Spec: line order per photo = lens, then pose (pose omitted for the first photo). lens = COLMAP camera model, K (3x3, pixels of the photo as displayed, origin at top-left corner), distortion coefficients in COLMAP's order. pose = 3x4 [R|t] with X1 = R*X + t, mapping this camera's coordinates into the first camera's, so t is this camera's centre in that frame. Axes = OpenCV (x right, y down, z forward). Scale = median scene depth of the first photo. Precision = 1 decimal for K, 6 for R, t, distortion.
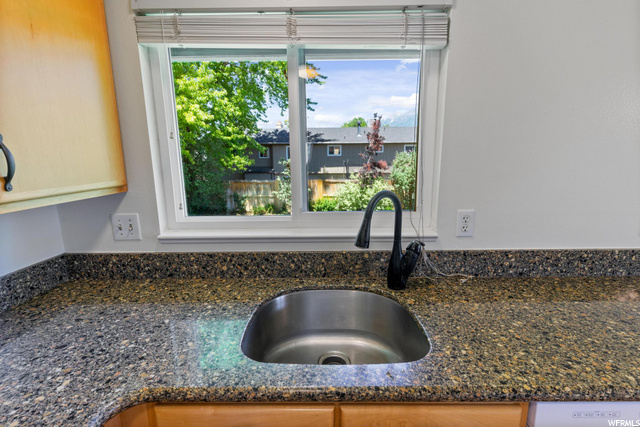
lens RADIAL K [[301.7, 0, 322.3], [0, 301.7, 208.0], [0, 0, 1]] dist [0.002133, -0.000366]
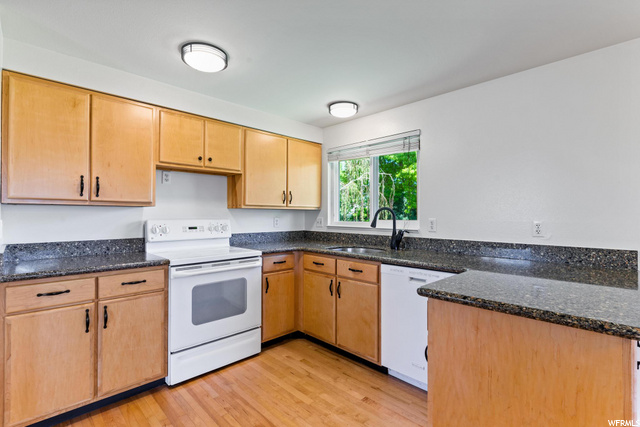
lens RADIAL K [[301.7, 0, 319.6], [0, 301.7, 213.5], [0, 0, 1]] dist [0.002133, -0.000366]
pose [[0.699028, 0.008478, -0.715044, 1.429476], [-0.135132, 0.983480, -0.120444, 0.330100], [0.702210, 0.180819, 0.688626, -1.017140]]
